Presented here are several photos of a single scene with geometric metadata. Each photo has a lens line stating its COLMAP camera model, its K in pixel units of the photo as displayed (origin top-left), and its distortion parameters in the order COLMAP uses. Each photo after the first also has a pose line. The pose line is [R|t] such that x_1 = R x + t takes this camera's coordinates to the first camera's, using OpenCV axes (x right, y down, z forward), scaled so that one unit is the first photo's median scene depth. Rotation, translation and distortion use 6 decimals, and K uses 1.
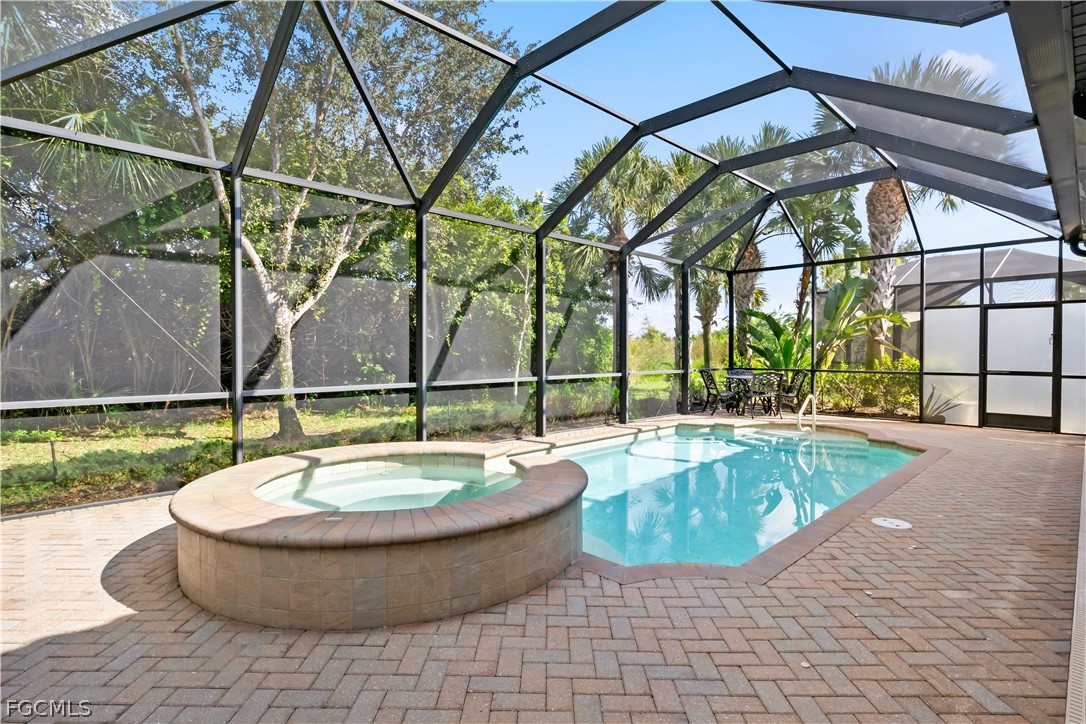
lens RADIAL K [[545.0, 0, 543.5], [0, 545.0, 350.5], [0, 0, 1]] dist [-0.005730, -0.000531]
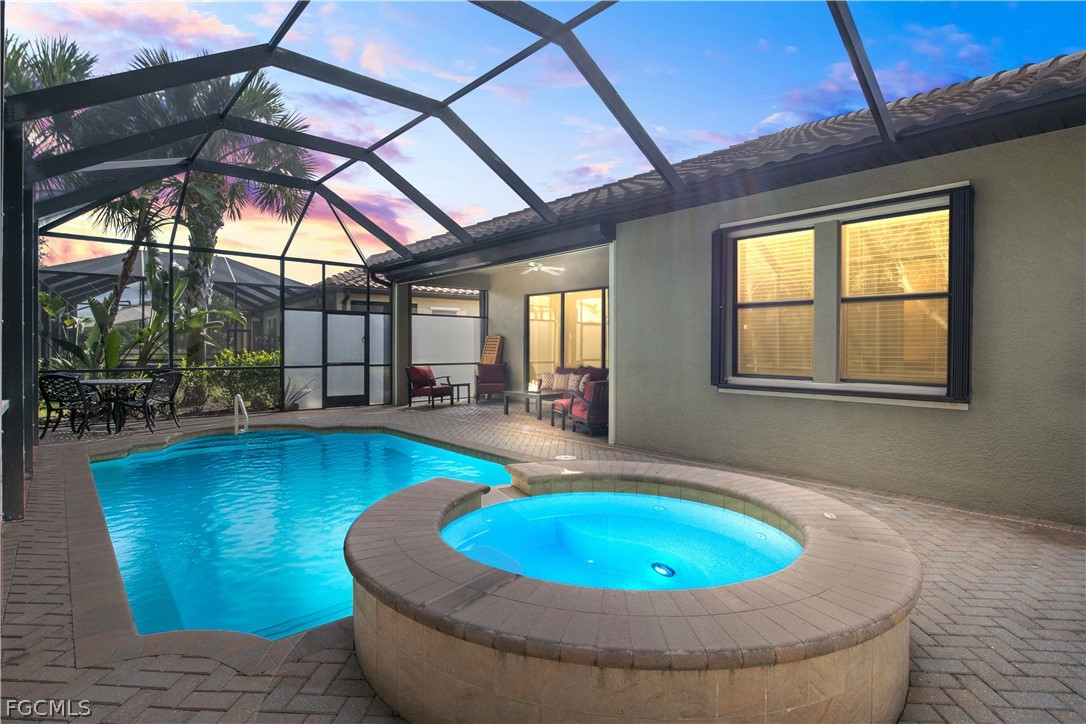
lens RADIAL K [[545.0, 0, 543.5], [0, 545.0, 350.5], [0, 0, 1]] dist [-0.005730, -0.000531]
pose [[0.050060, -0.009459, 0.998701, -0.406813], [-0.001305, 0.999954, 0.009536, -0.004570], [-0.998745, -0.001781, 0.050046, 0.436784]]
